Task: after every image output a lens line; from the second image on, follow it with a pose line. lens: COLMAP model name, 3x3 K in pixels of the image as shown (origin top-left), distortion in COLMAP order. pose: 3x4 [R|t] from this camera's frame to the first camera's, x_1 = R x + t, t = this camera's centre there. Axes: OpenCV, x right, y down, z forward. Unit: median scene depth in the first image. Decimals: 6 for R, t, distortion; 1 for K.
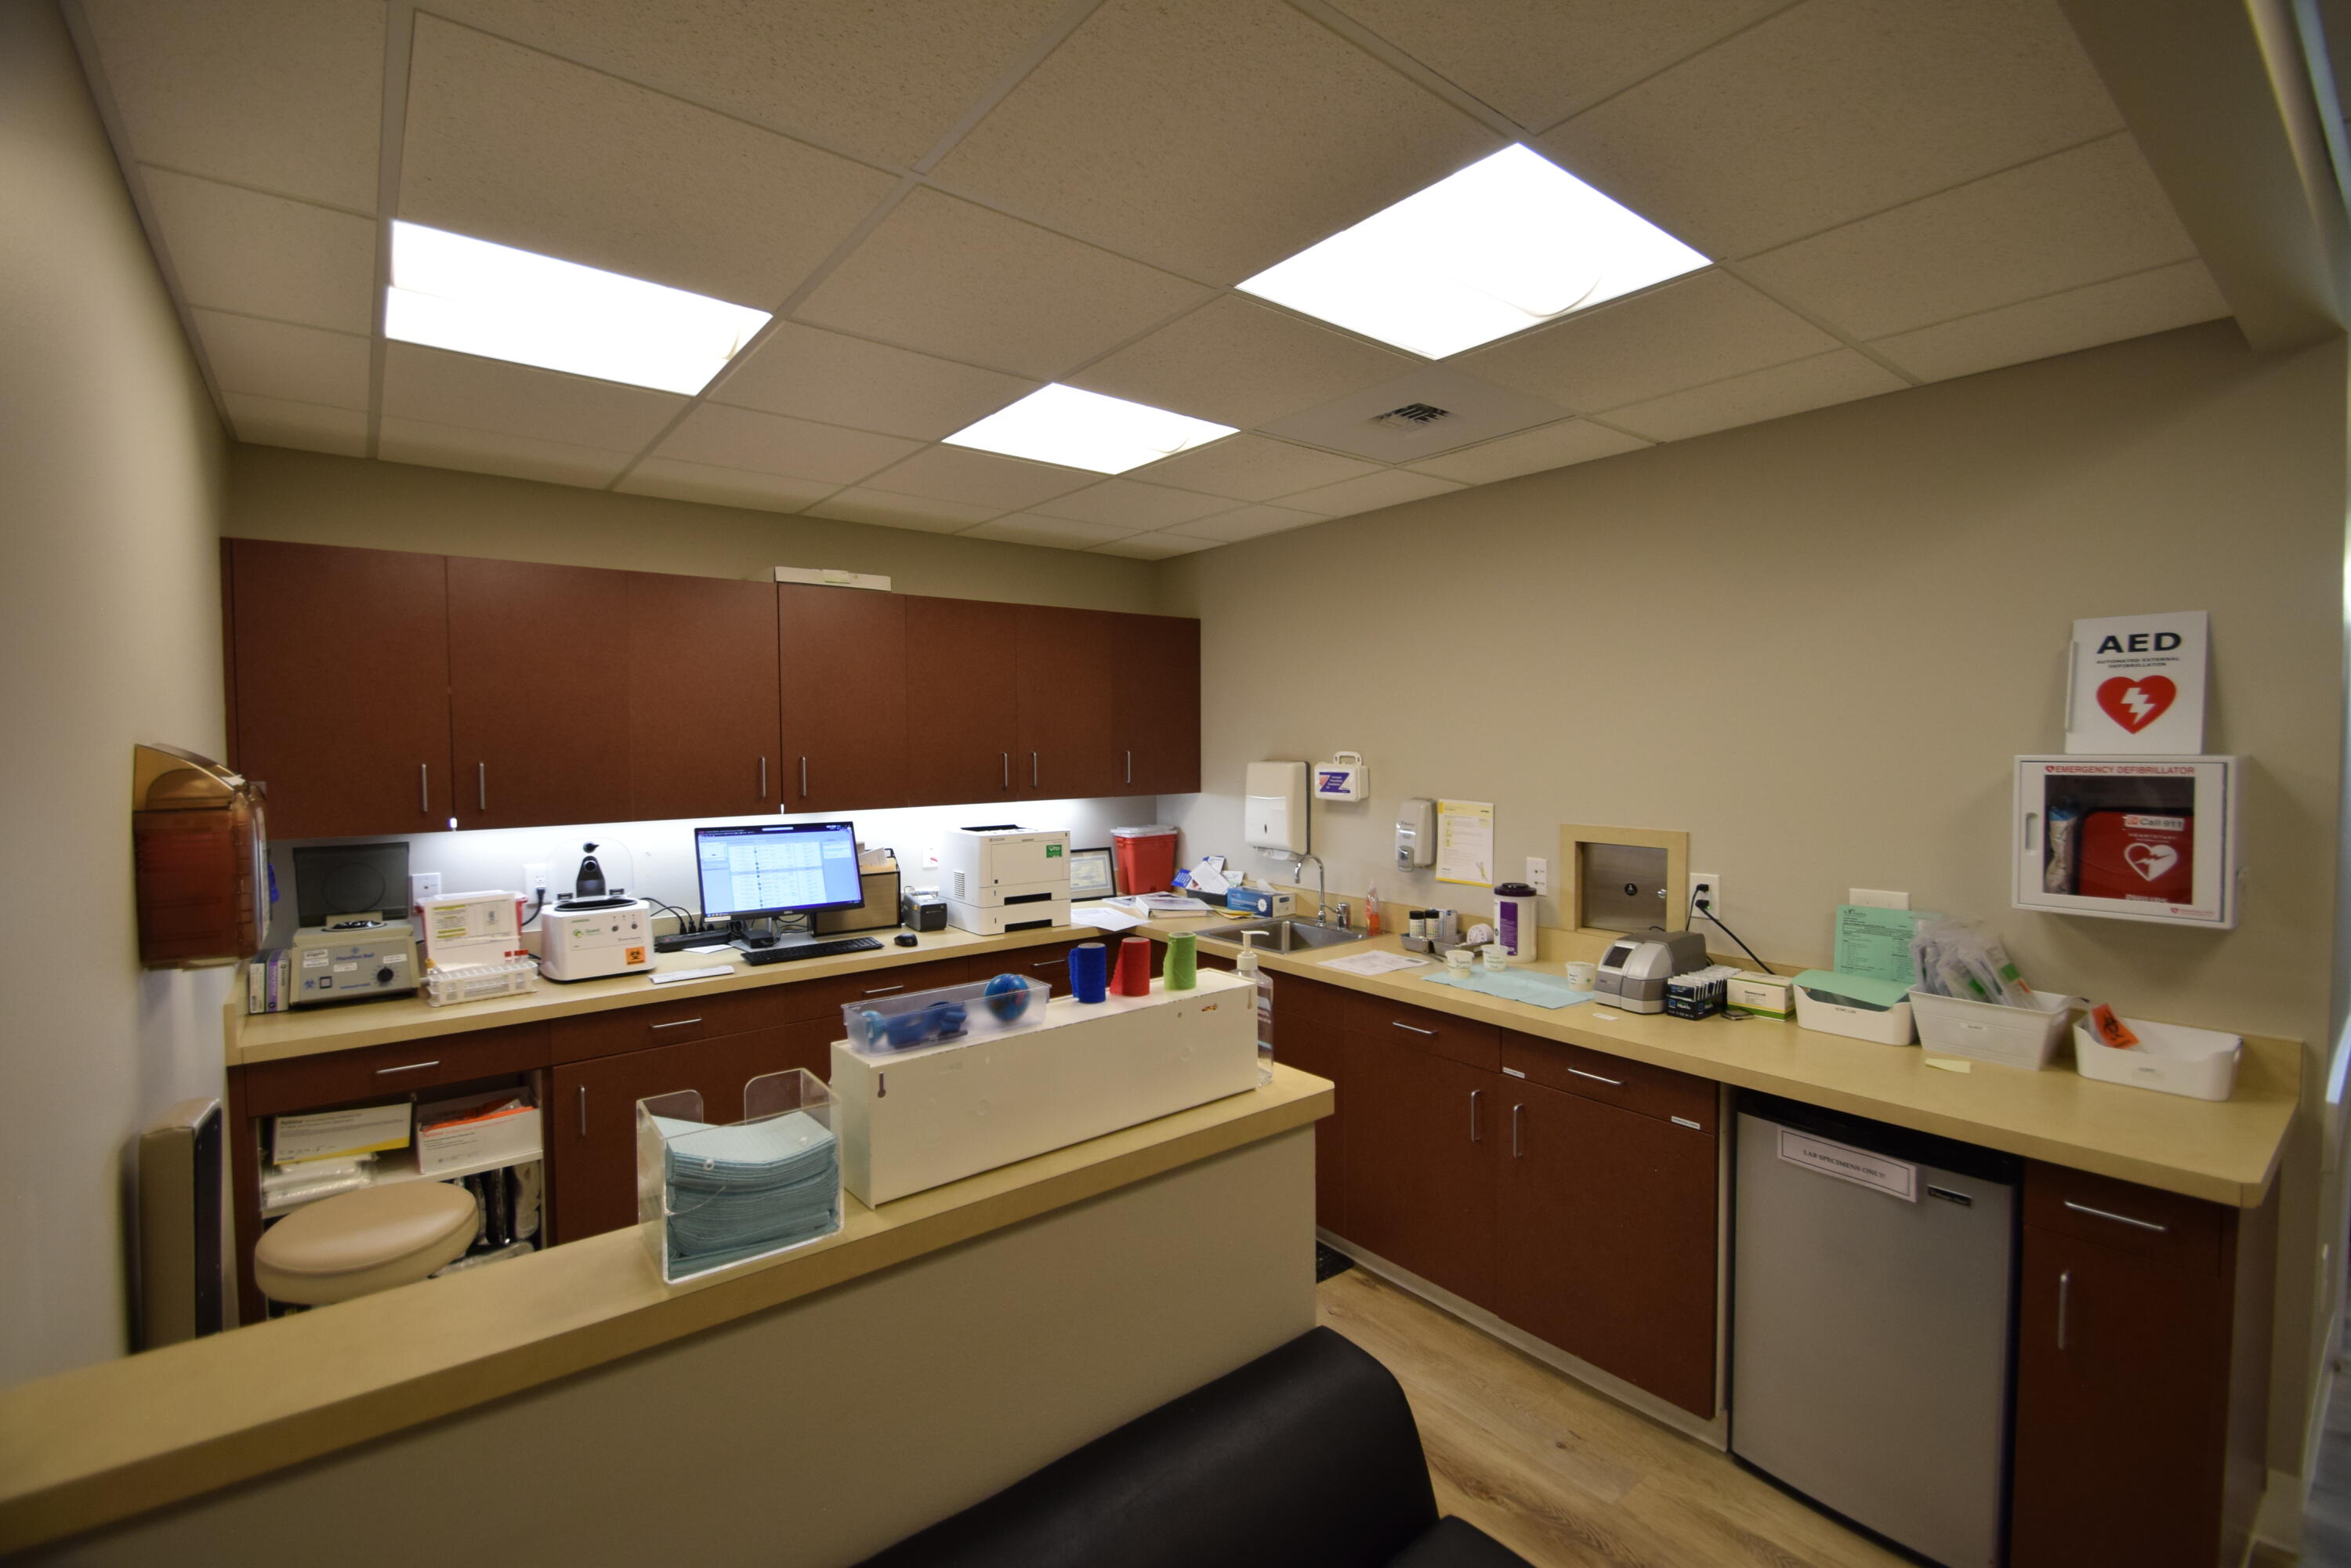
lens RADIAL K [[1028.7, 0, 1166.5], [0, 1028.7, 770.6], [0, 0, 1]] dist [0.016418, -0.019675]
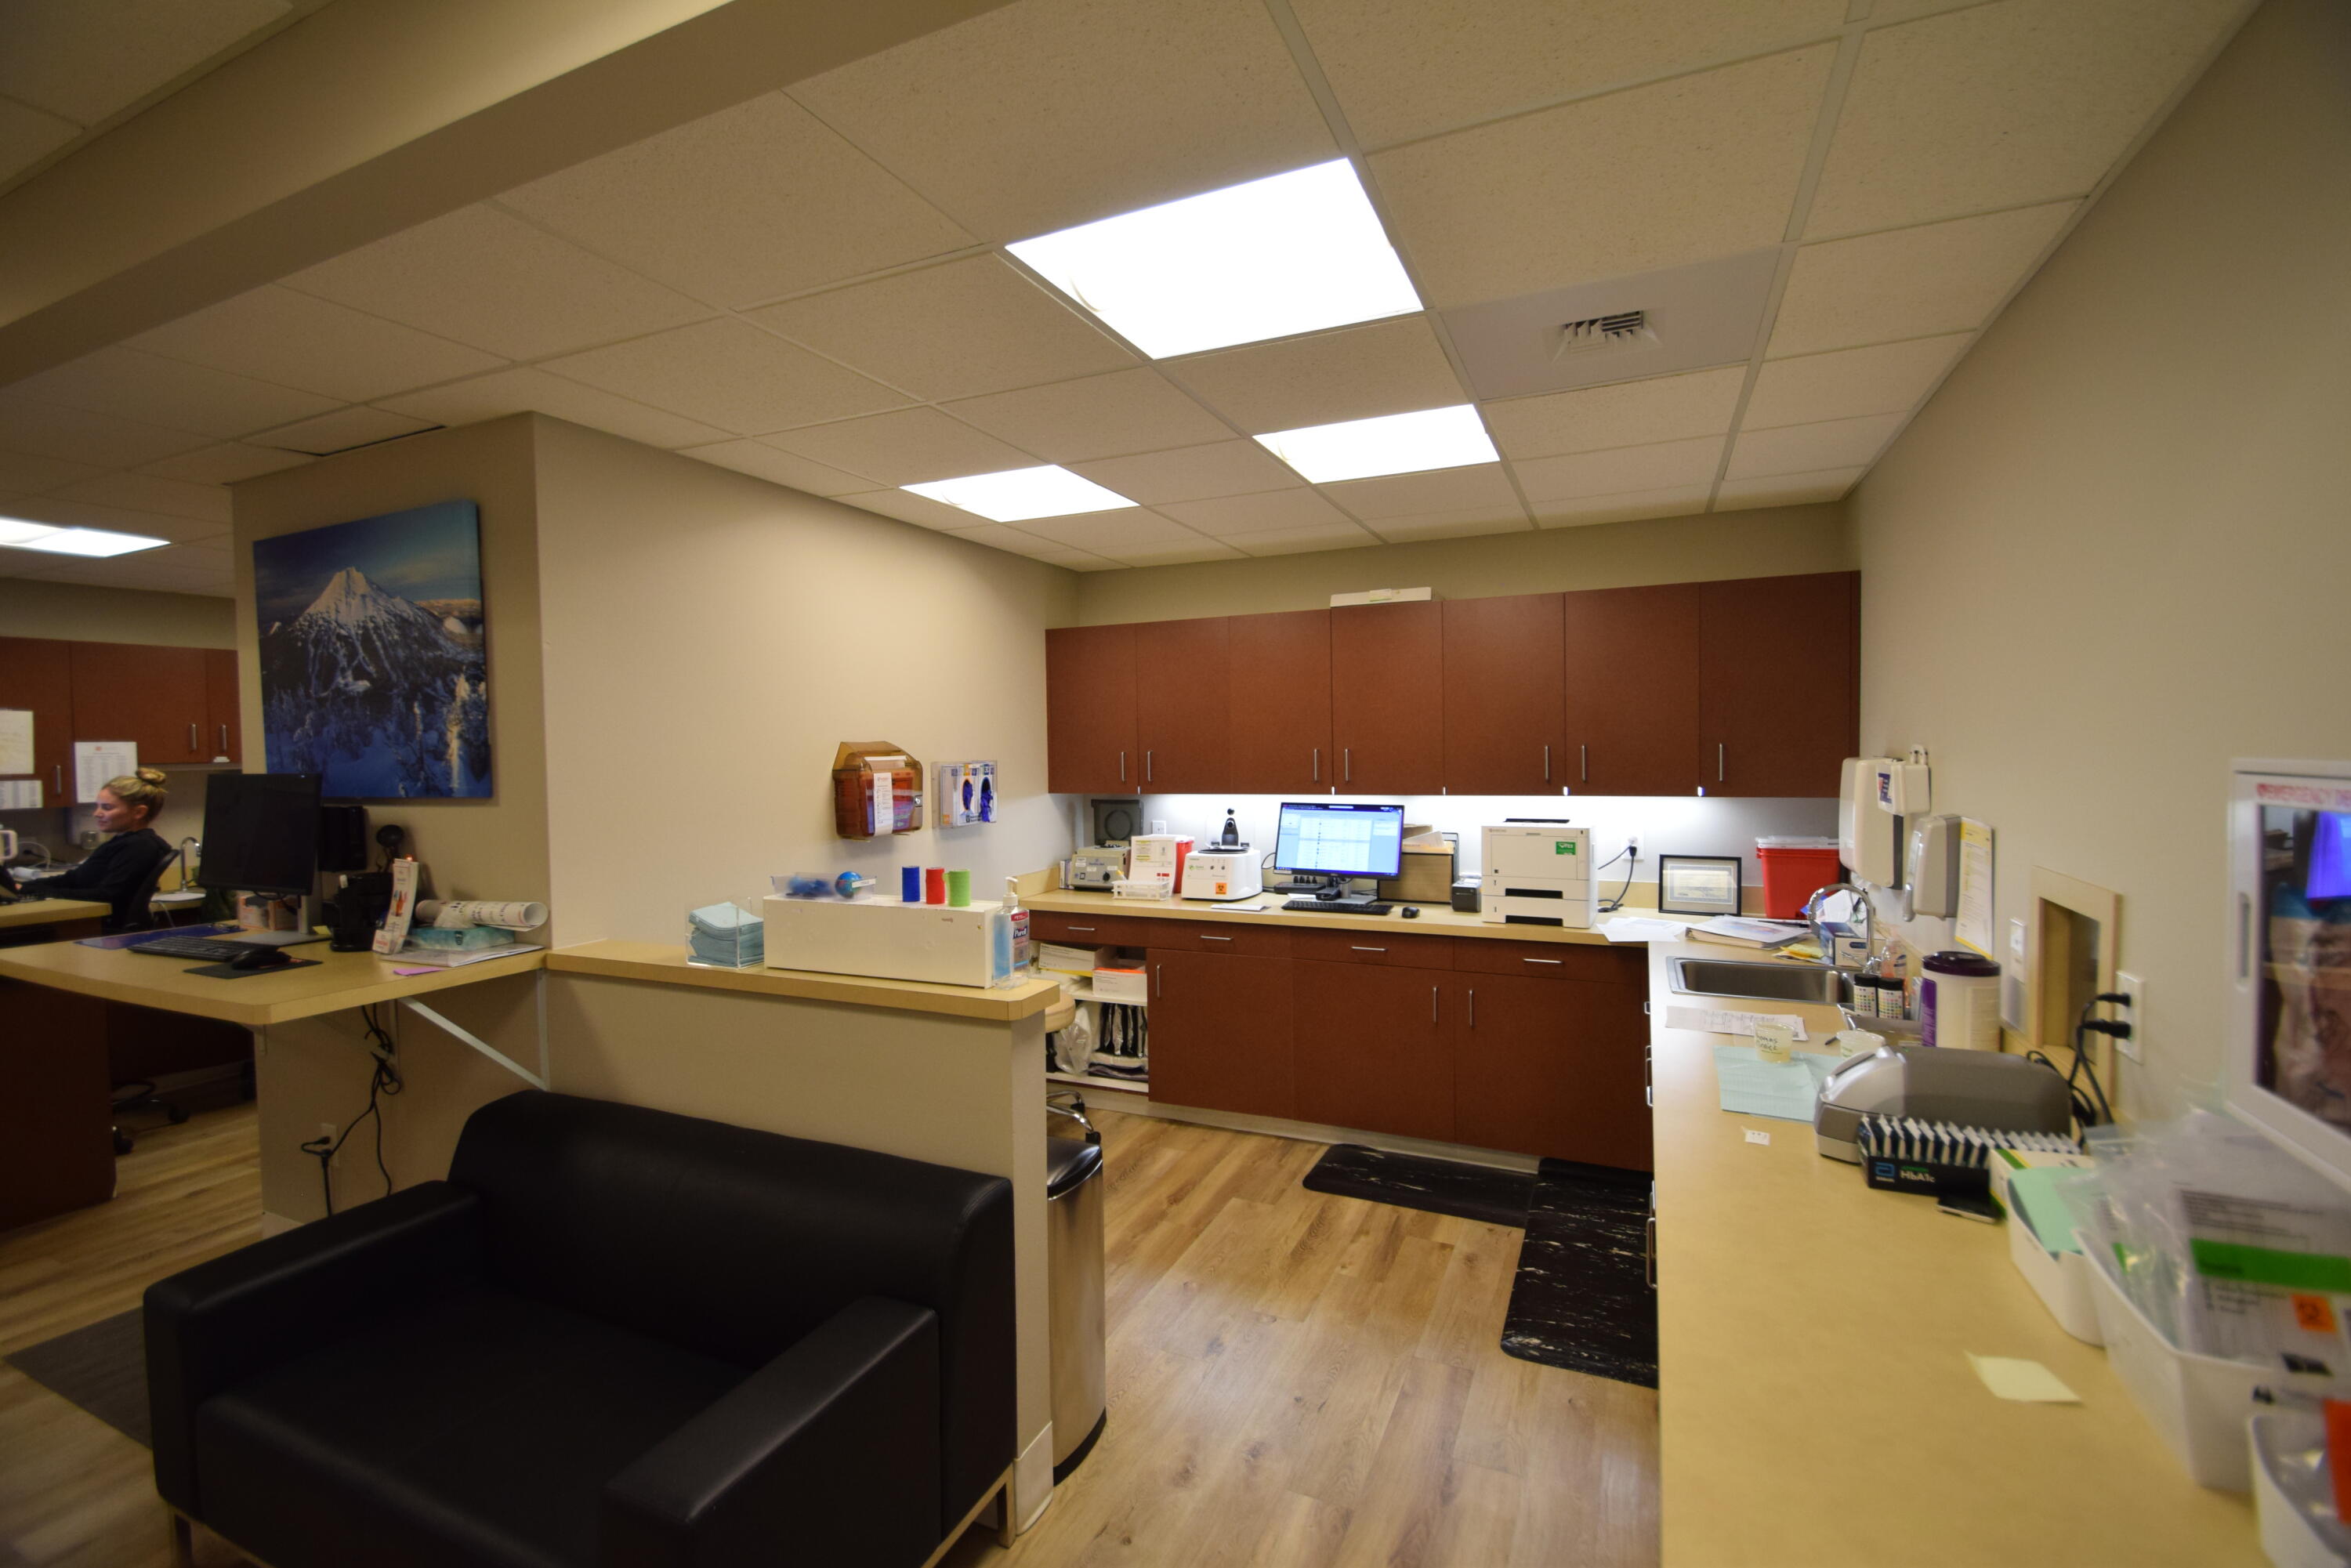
lens RADIAL K [[1028.7, 0, 1166.5], [0, 1028.7, 770.6], [0, 0, 1]] dist [0.016418, -0.019675]
pose [[0.457010, 0.023168, -0.889160, 0.810992], [-0.015448, 0.999717, 0.018109, -0.007998], [0.889327, 0.005460, 0.457238, 0.328359]]
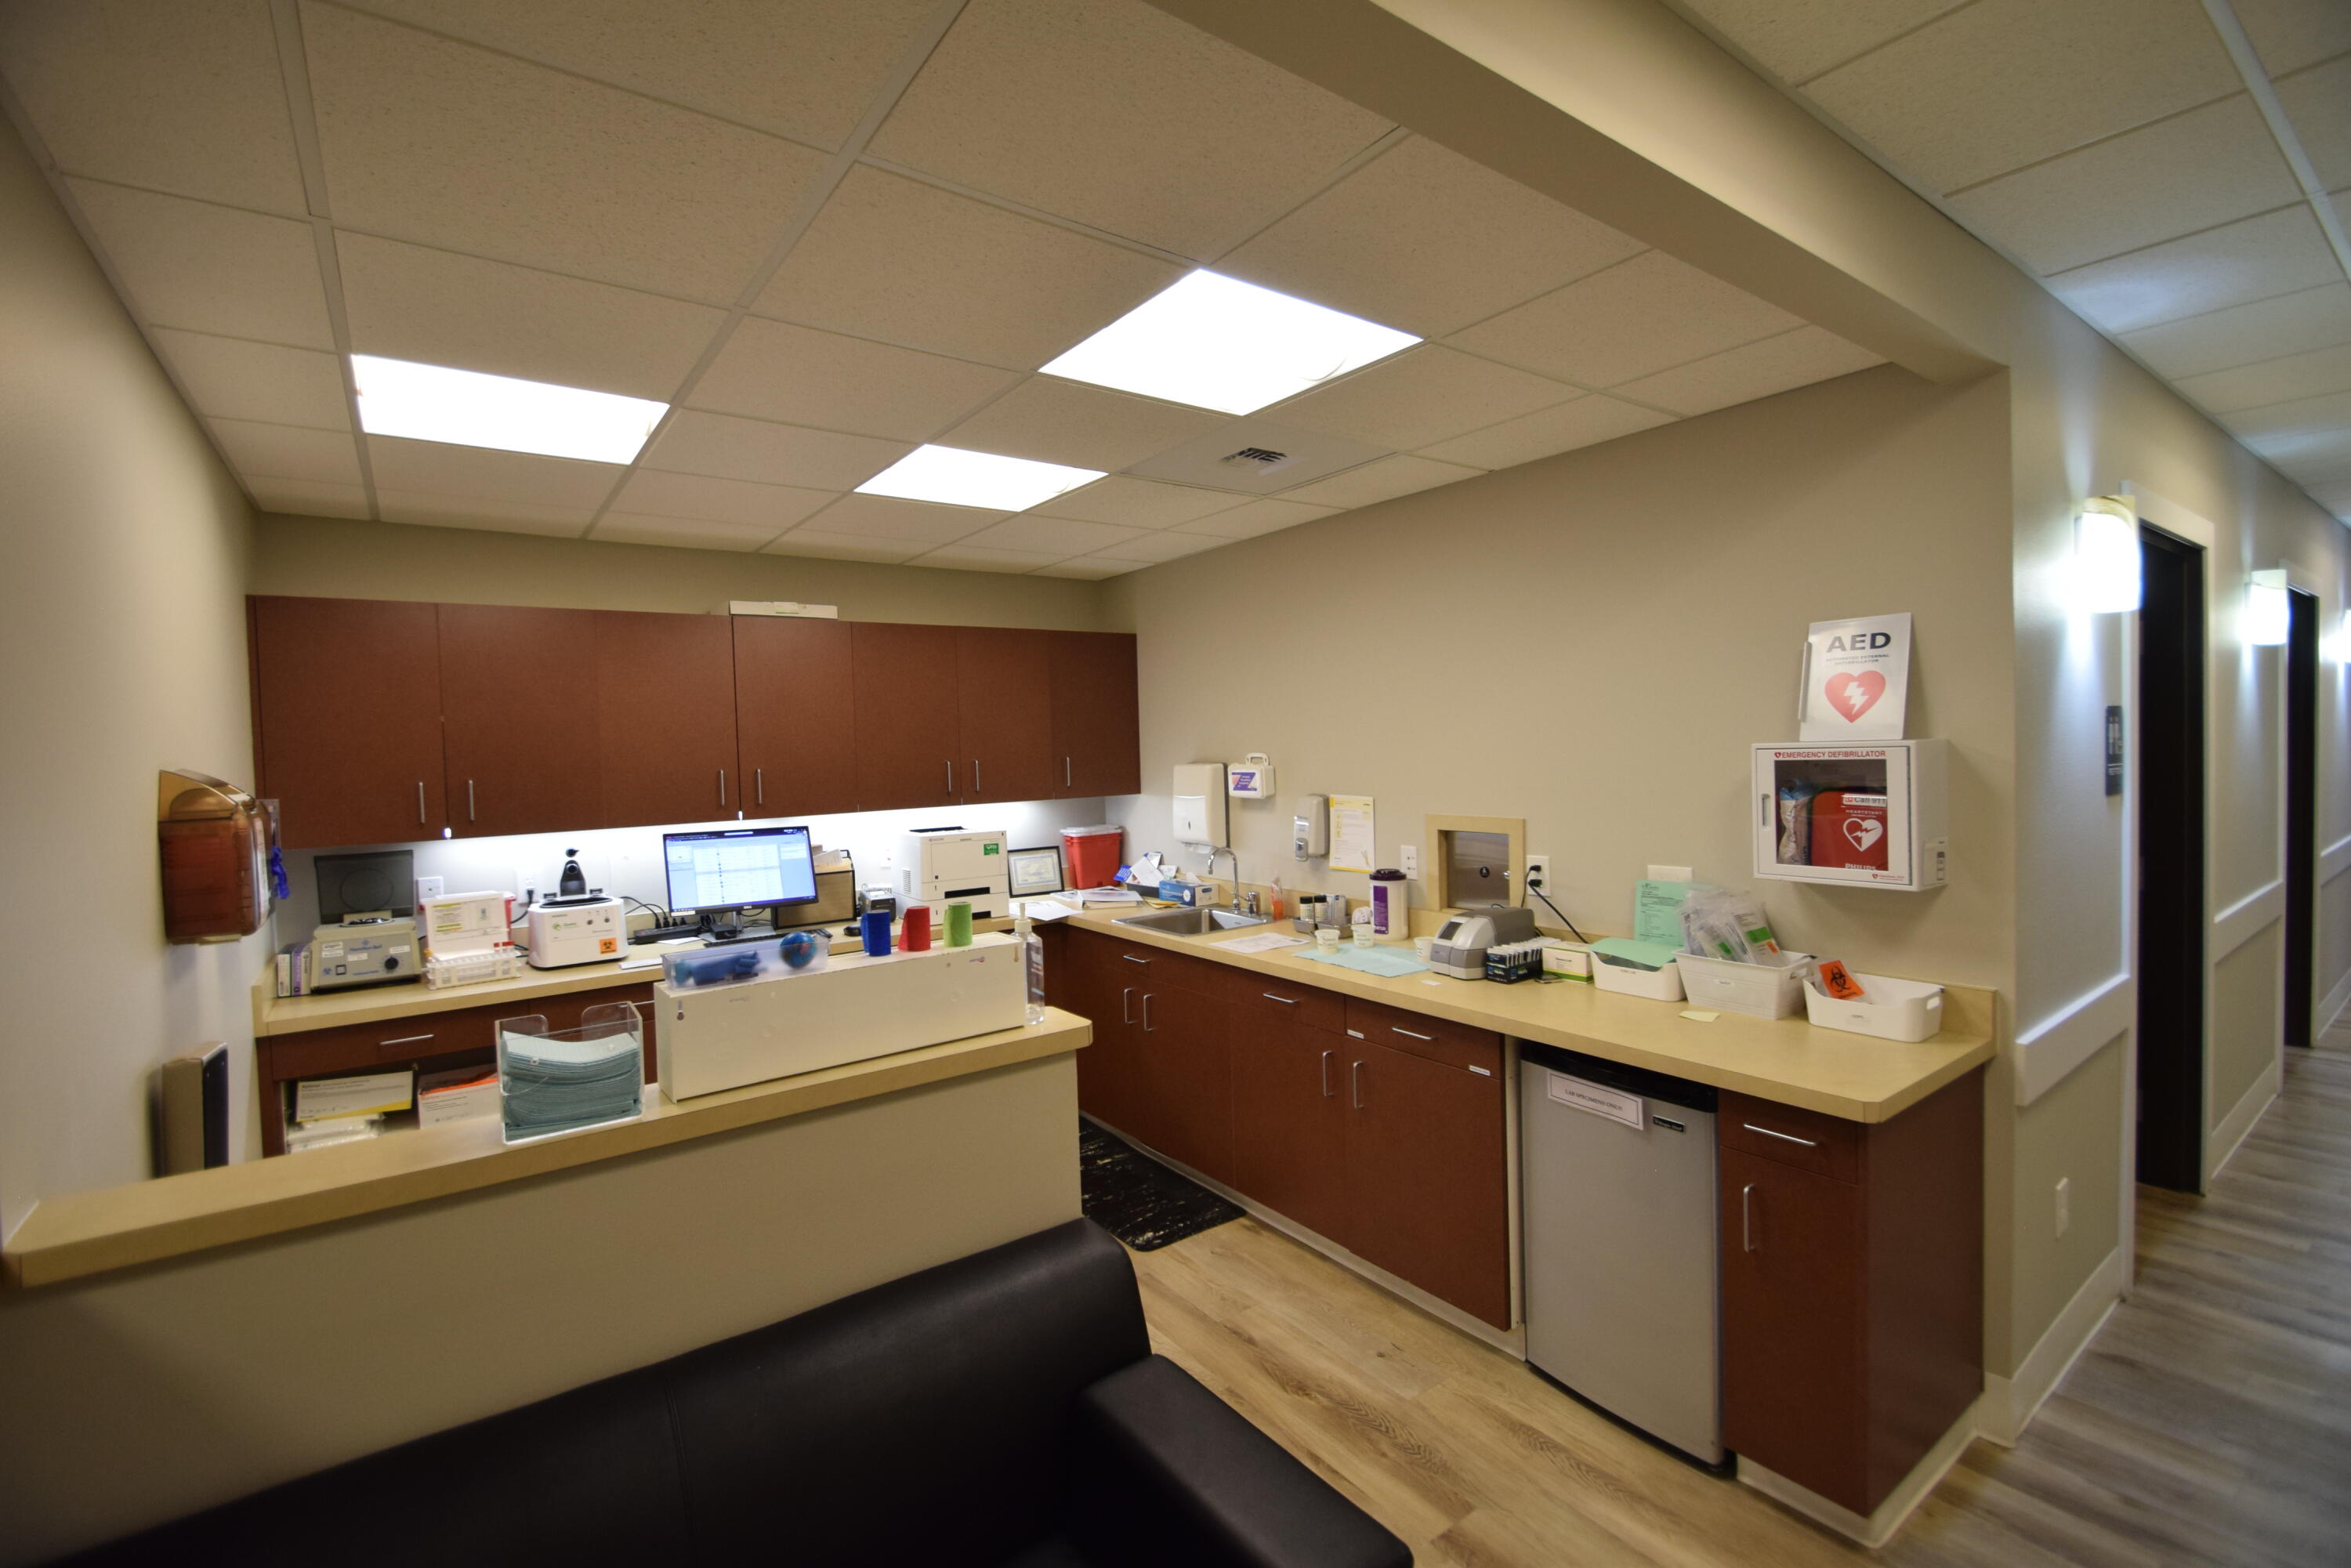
lens RADIAL K [[1028.7, 0, 1166.5], [0, 1028.7, 770.6], [0, 0, 1]] dist [0.016418, -0.019675]
pose [[0.998879, -0.022209, -0.041813, 0.180078], [0.022009, 0.999744, -0.005248, 0.005379], [0.041919, 0.004322, 0.999112, -0.137107]]
